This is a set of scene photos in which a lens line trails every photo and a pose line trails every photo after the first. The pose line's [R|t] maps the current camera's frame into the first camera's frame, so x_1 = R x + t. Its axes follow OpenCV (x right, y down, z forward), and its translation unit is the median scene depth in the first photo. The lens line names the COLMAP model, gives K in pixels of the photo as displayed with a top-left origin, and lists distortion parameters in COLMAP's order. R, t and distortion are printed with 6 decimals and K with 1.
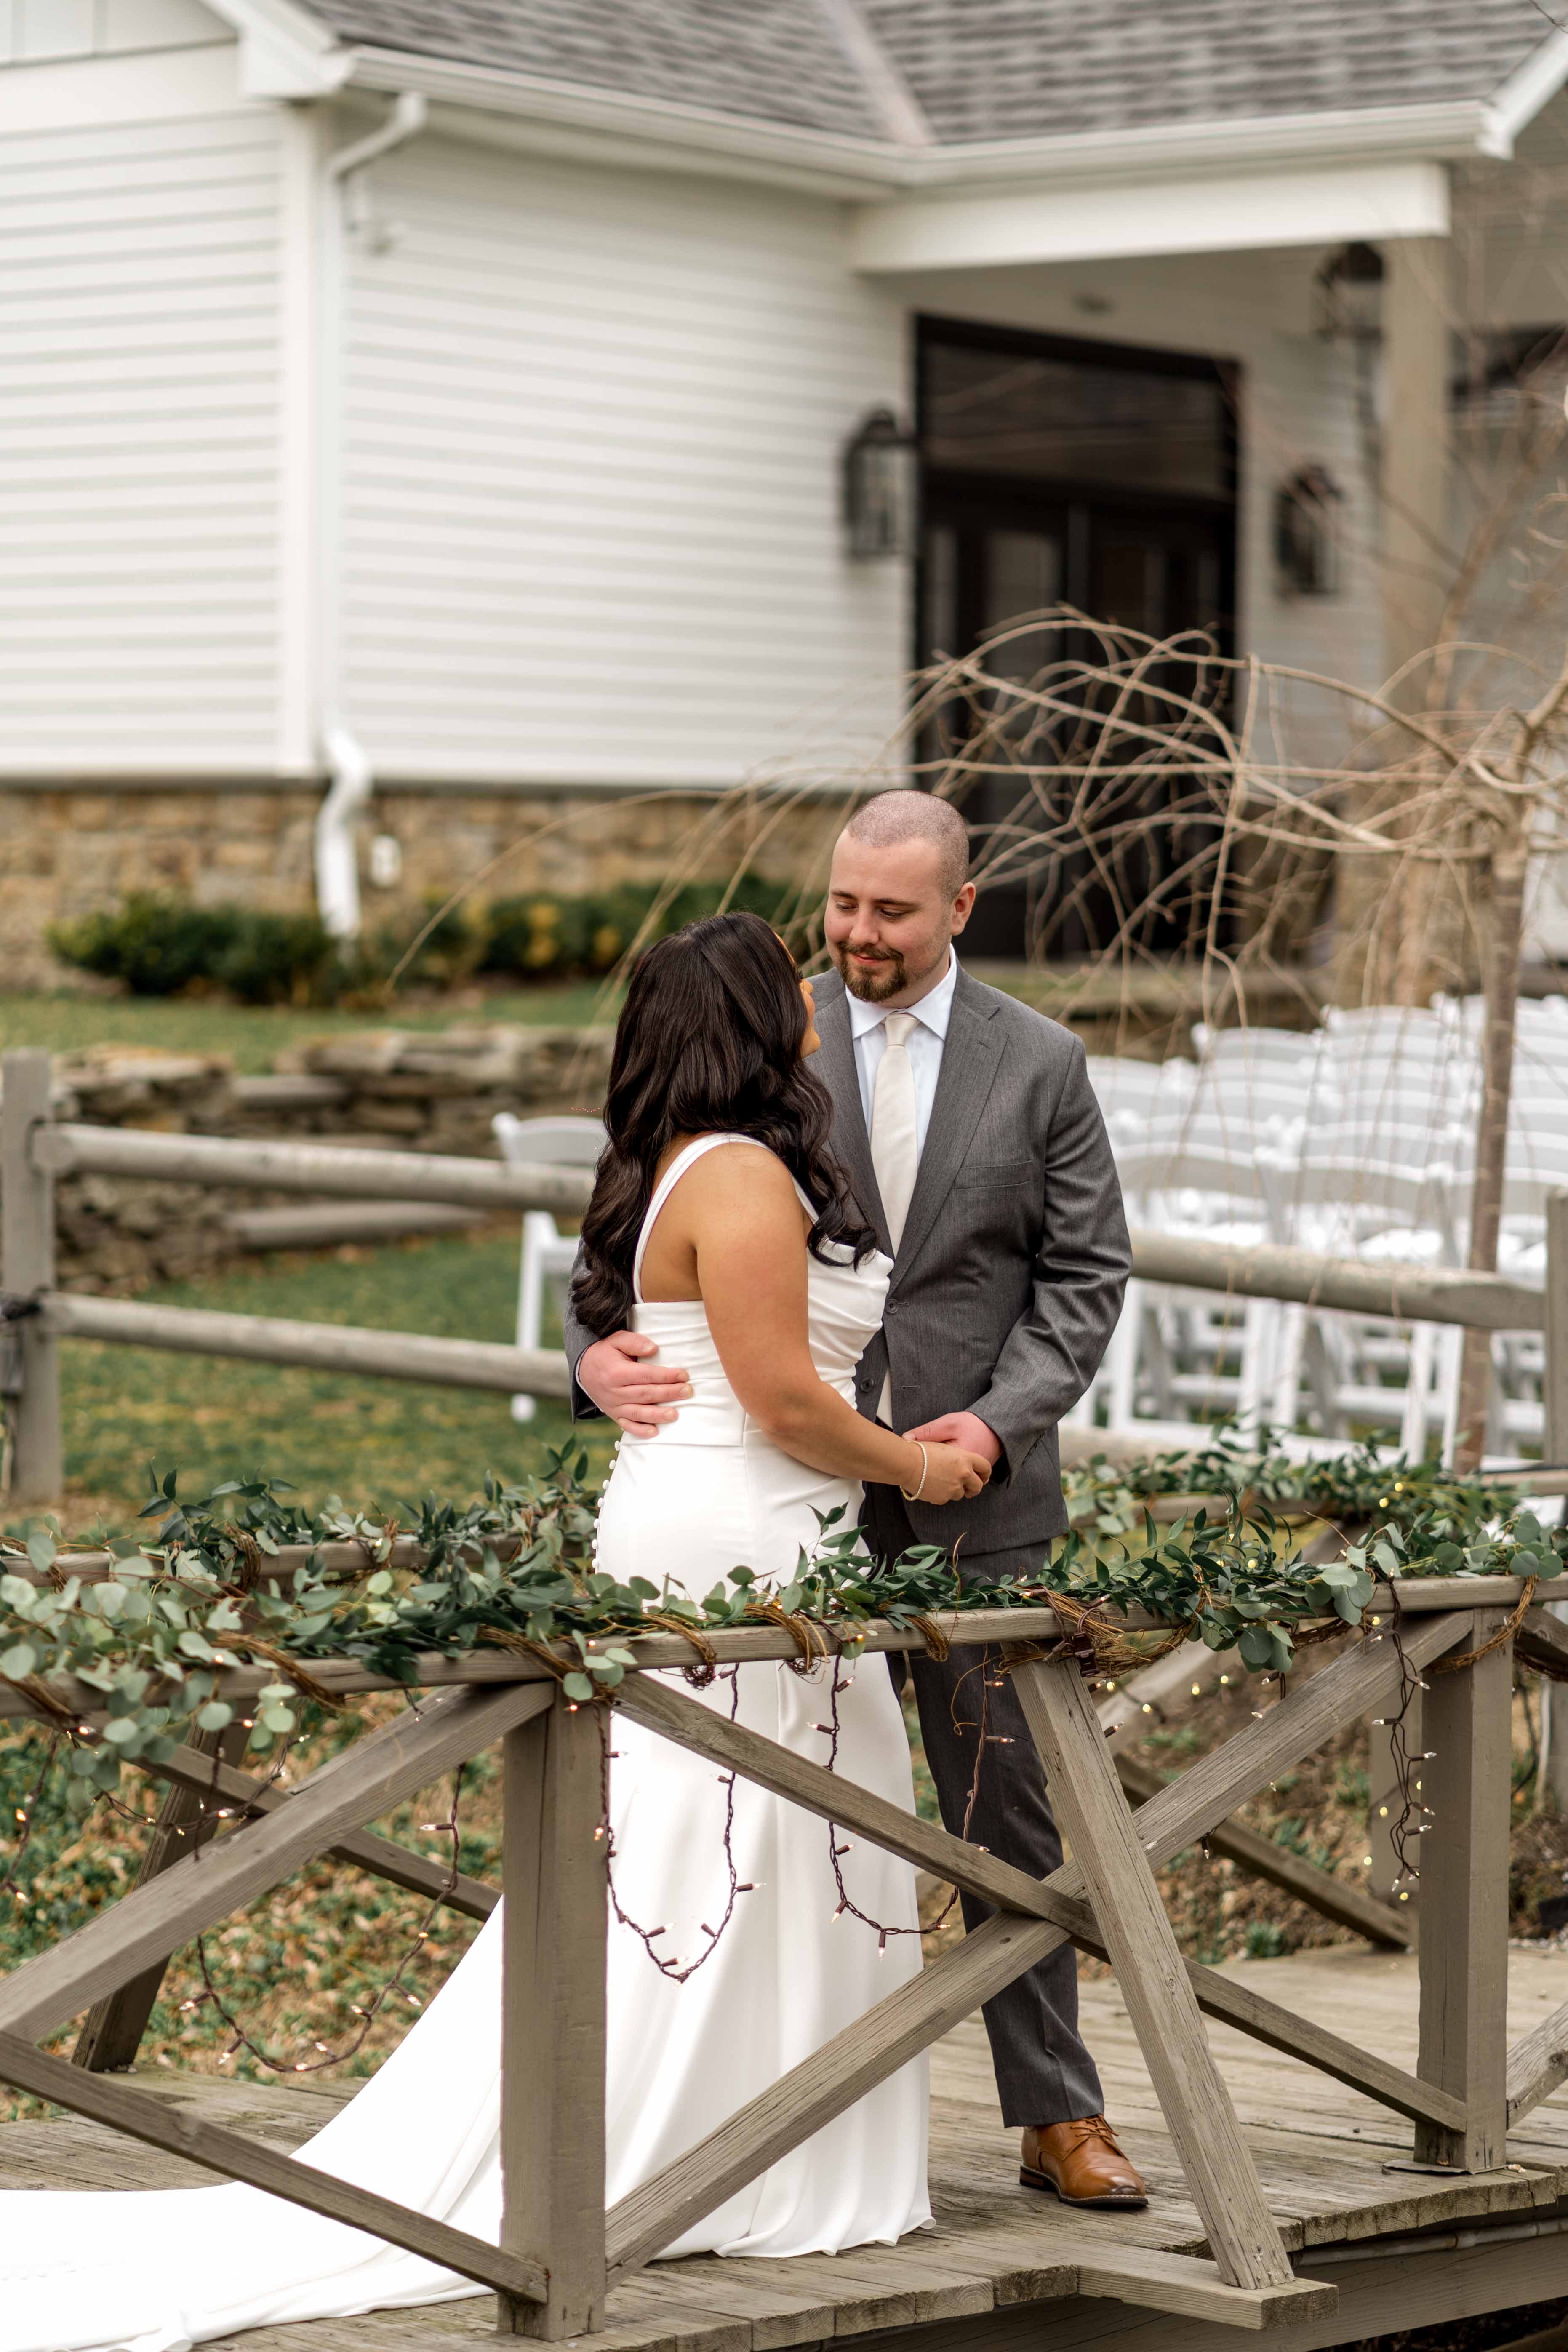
lens RADIAL K [[6014.3, 0, 784.0], [0, 6014.3, 1176.0], [0, 0, 1]] dist [-0.012567, 0.643390]
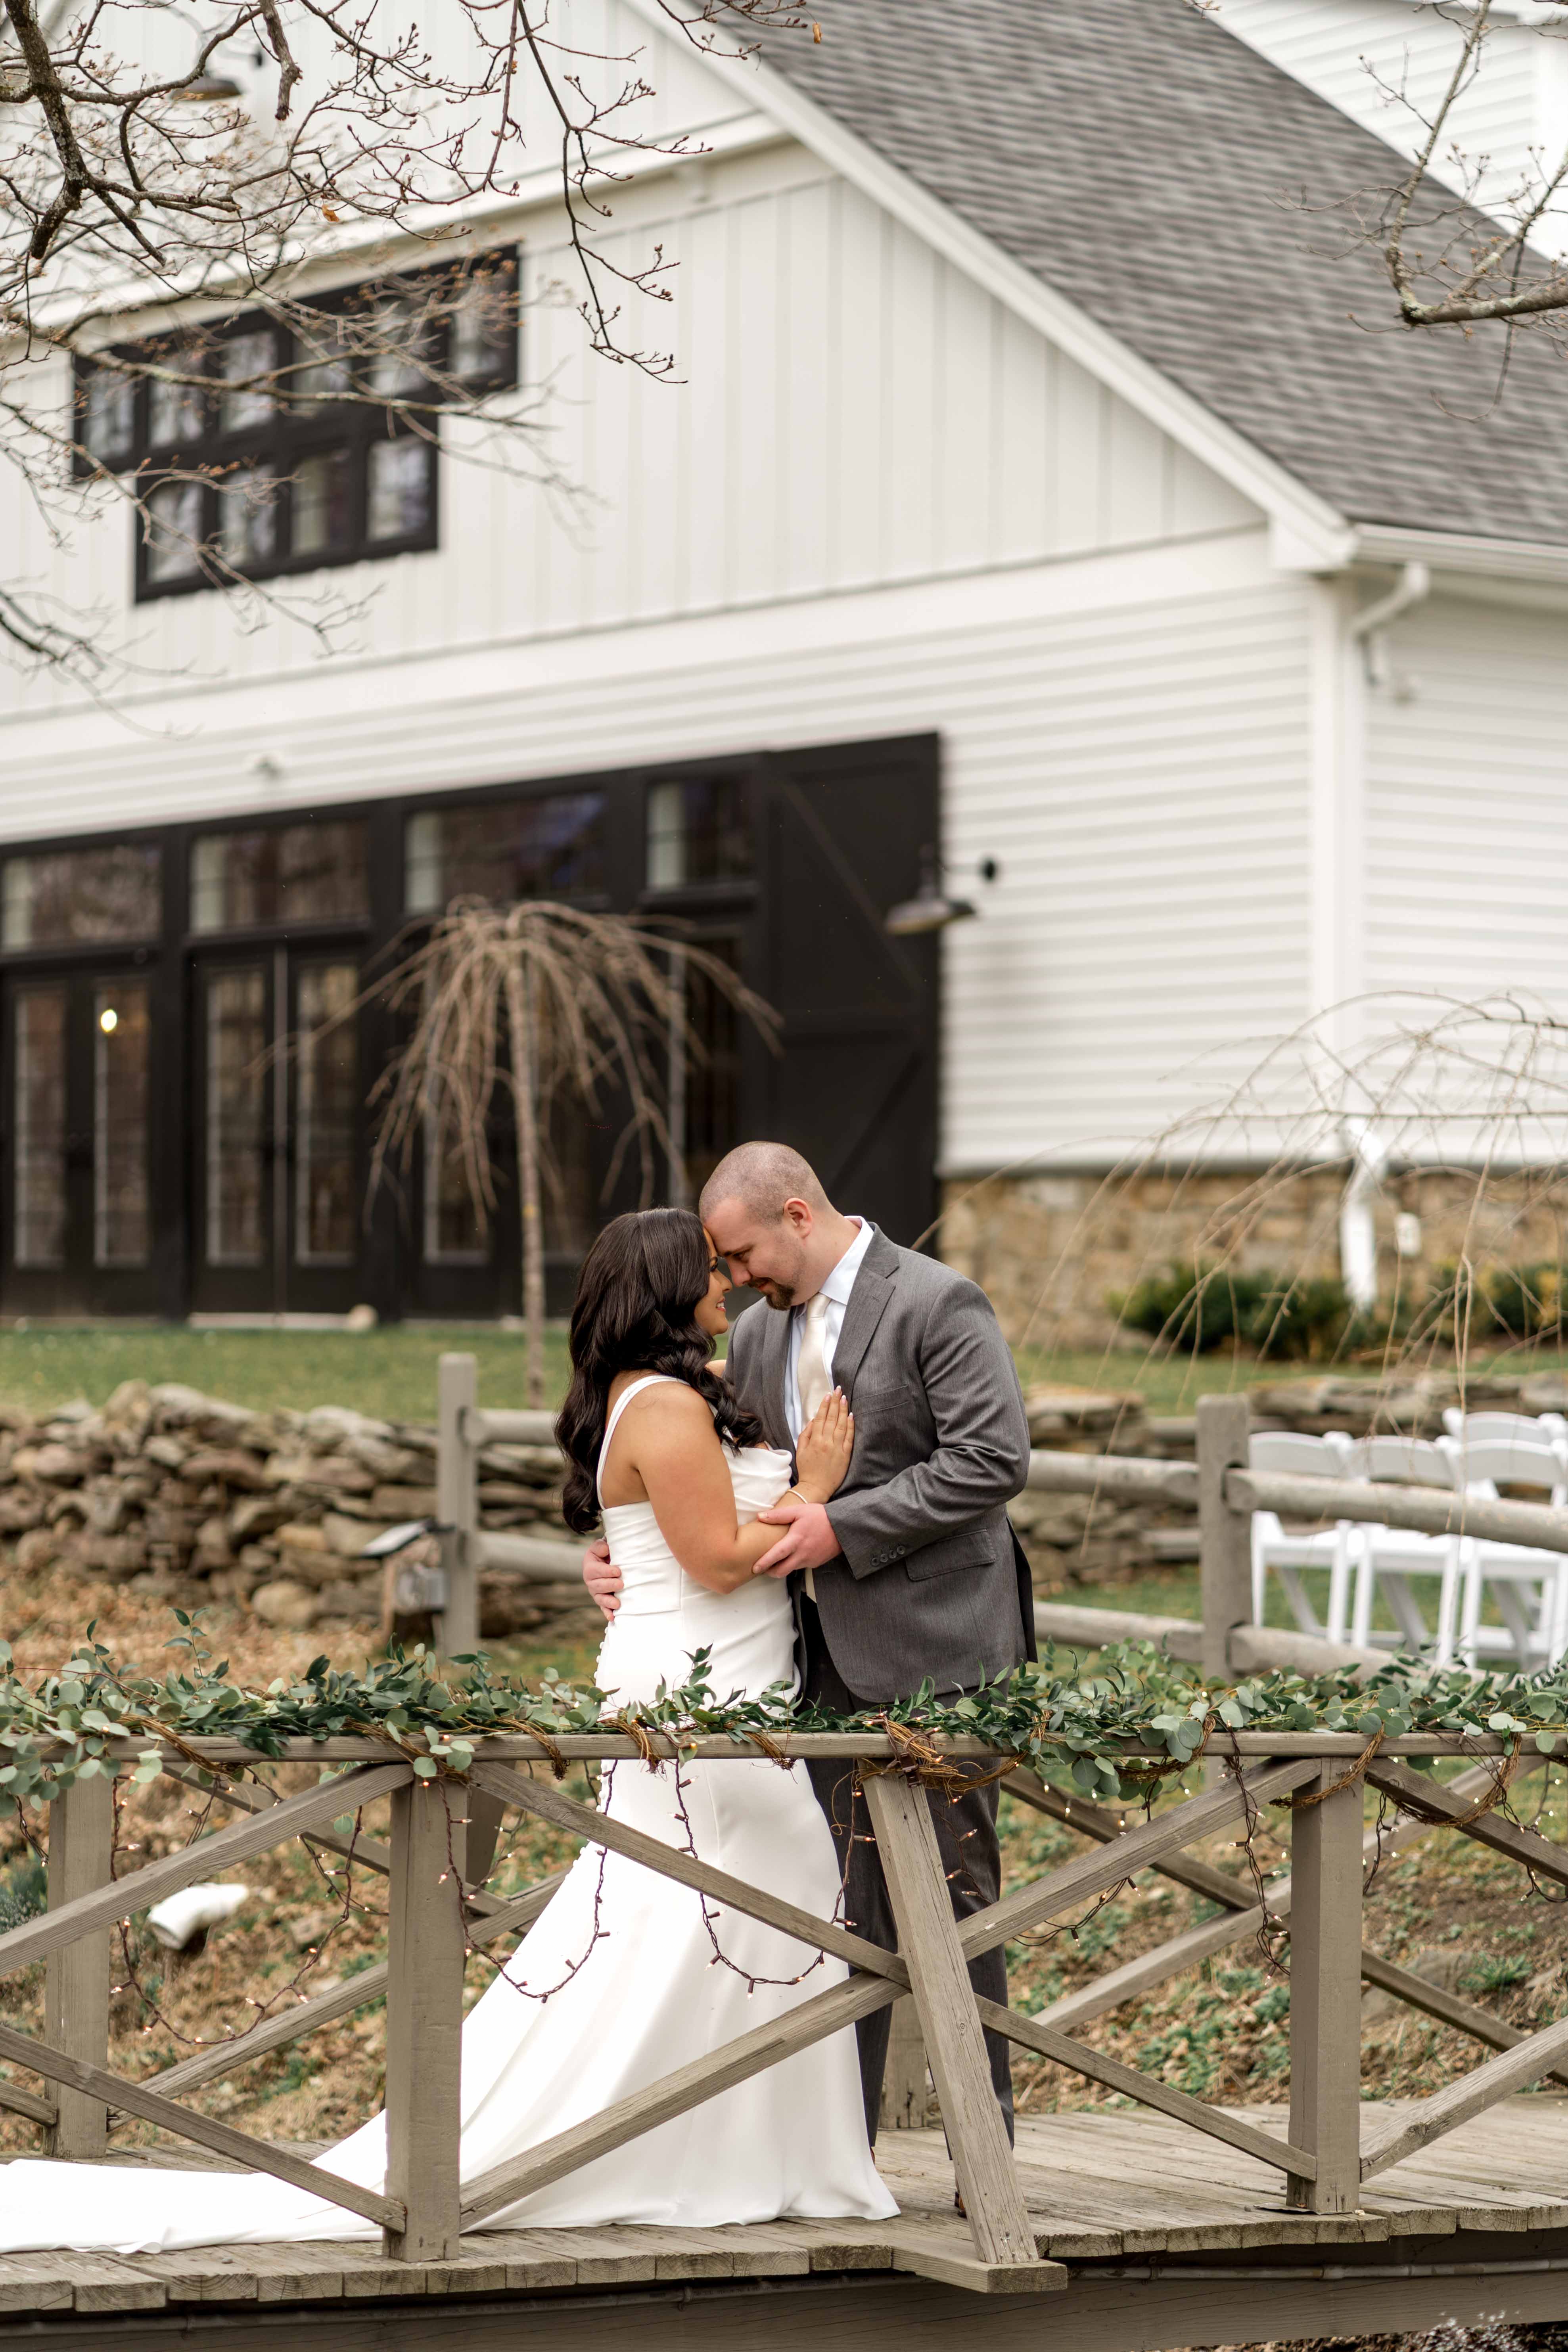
lens RADIAL K [[5679.4, 0, 784.0], [0, 5679.4, 1176.0], [0, 0, 1]] dist [0.020625, -0.261263]
pose [[0.960755, -0.009335, -0.277242, 0.161543], [-0.010279, 0.997549, -0.069207, 0.016451], [0.277209, 0.069340, 0.958304, -0.082346]]
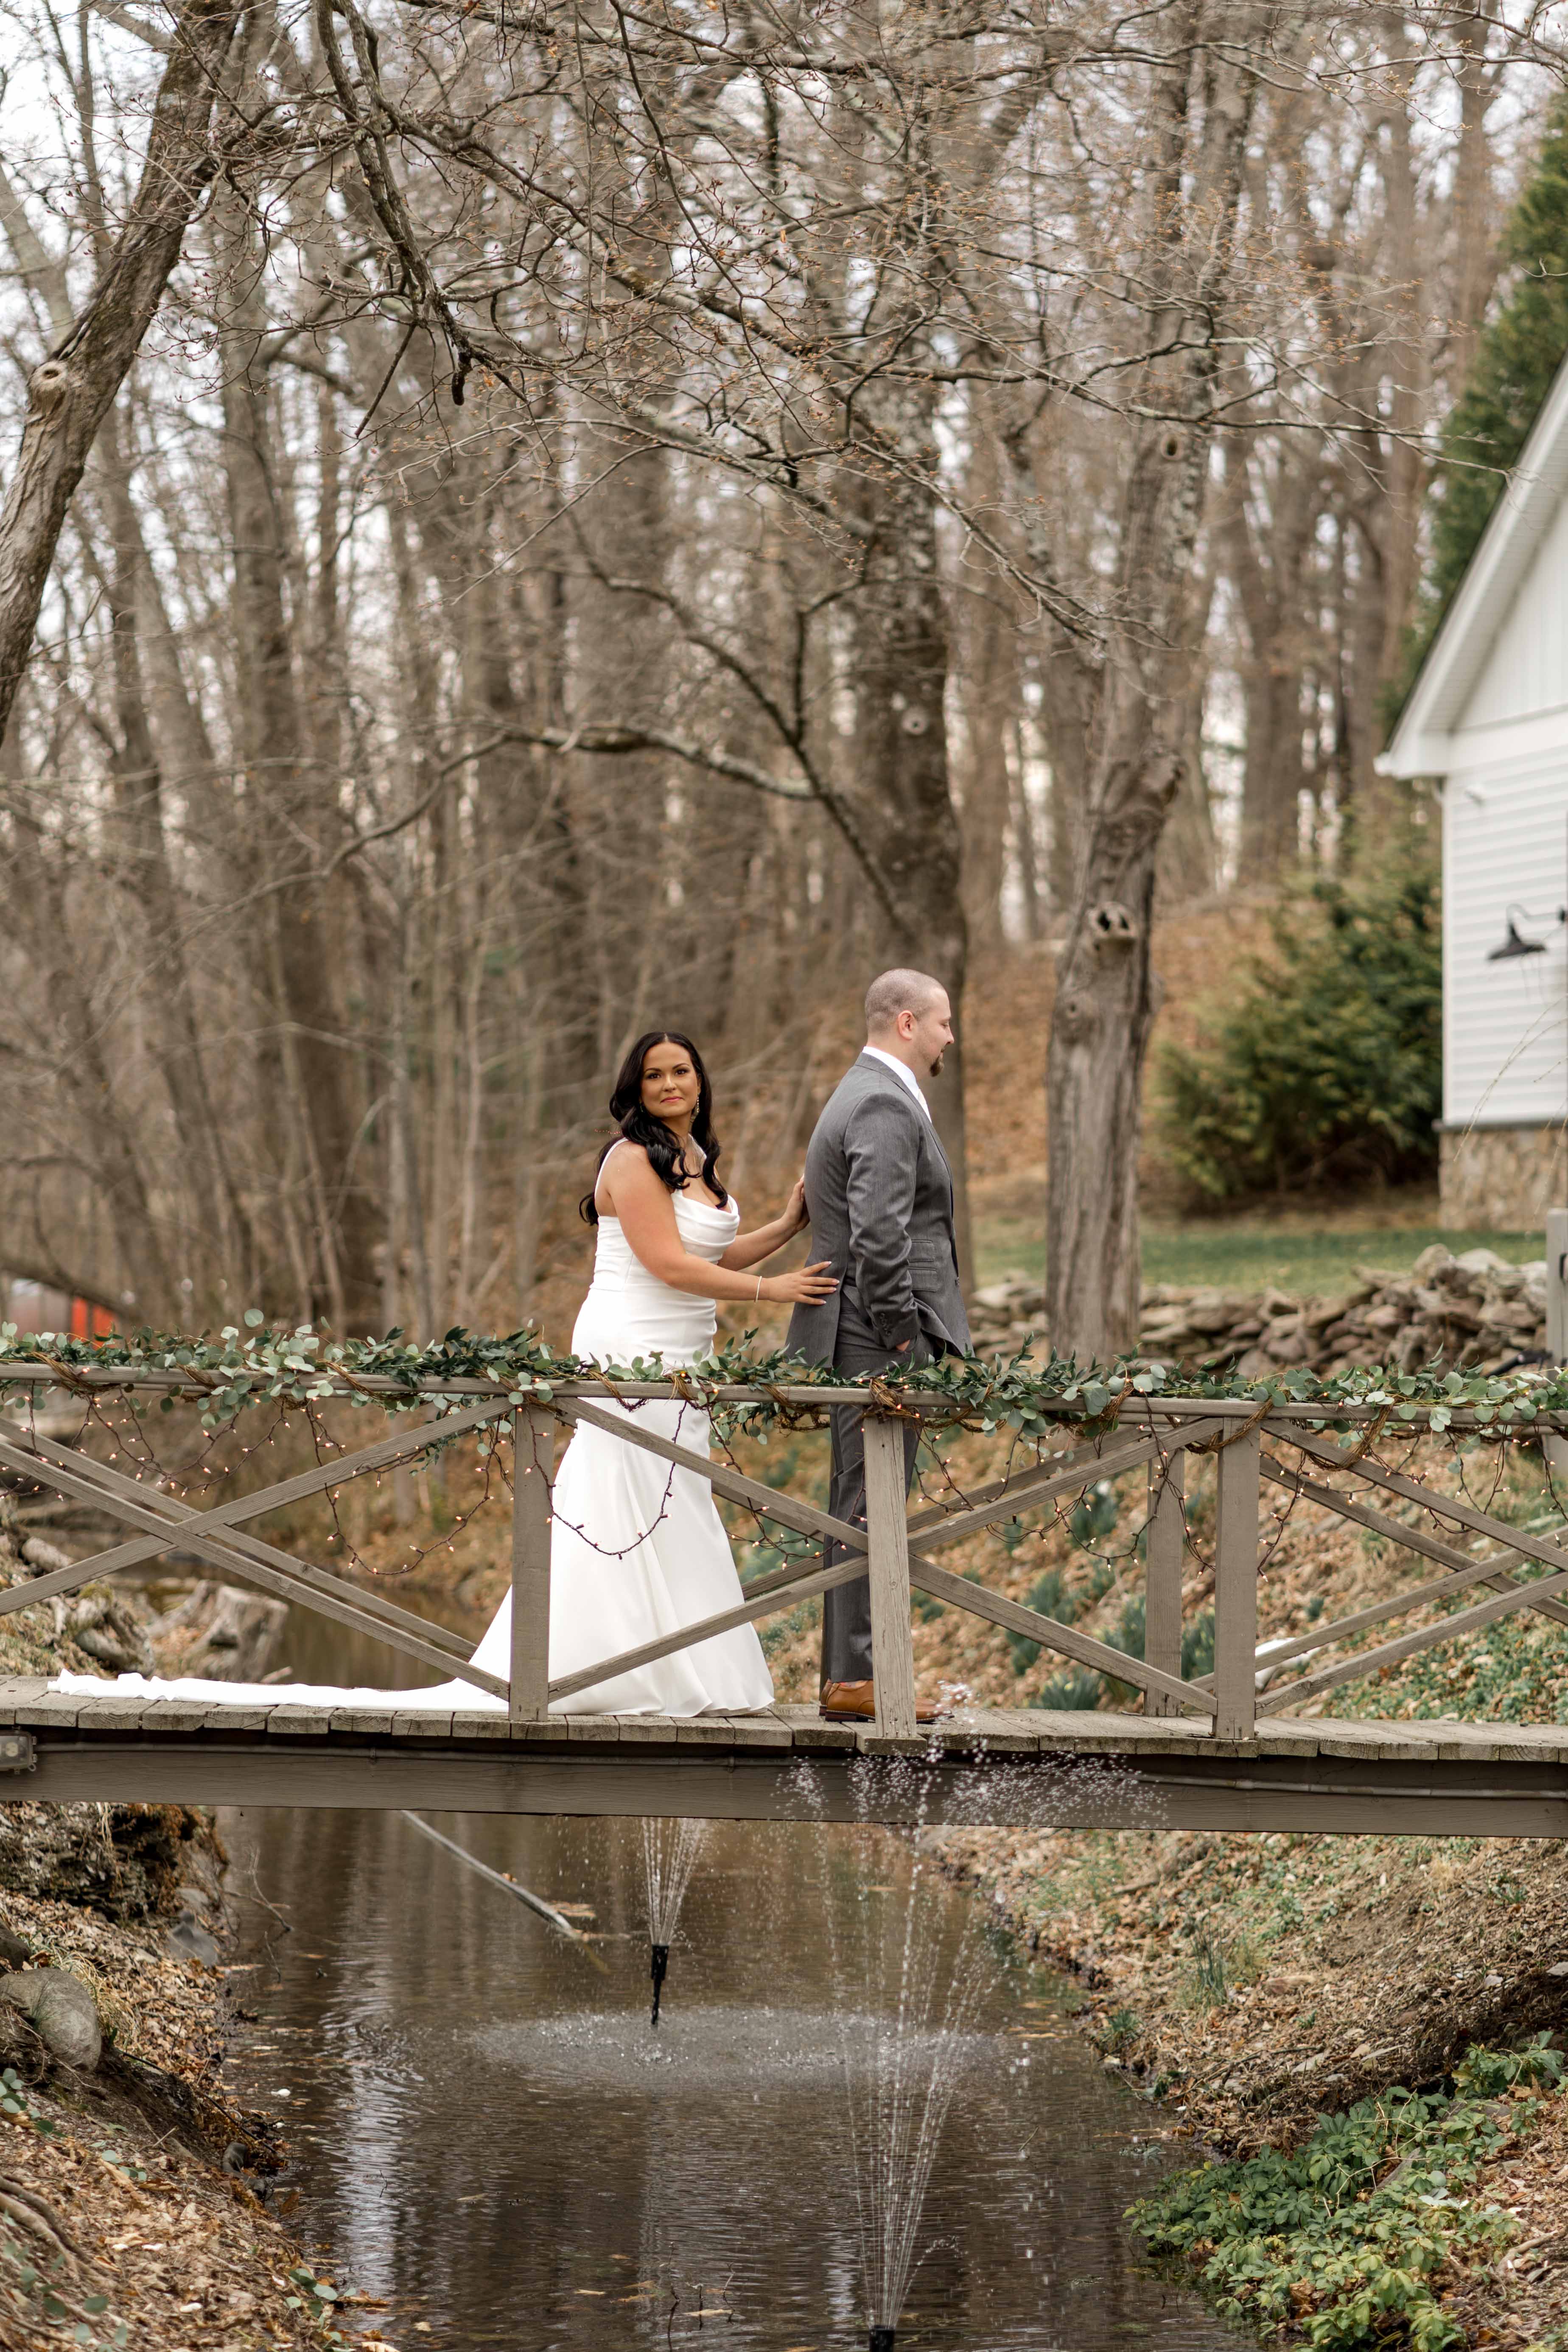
lens RADIAL K [[6162.8, 0, 784.0], [0, 6162.8, 1176.0], [0, 0, 1]] dist [0.071715, 0.796134]
pose [[0.754630, -0.016911, -0.655932, 0.580258], [-0.026062, 0.998106, -0.055717, 0.050714], [0.655632, 0.059141, 0.752760, -0.217483]]
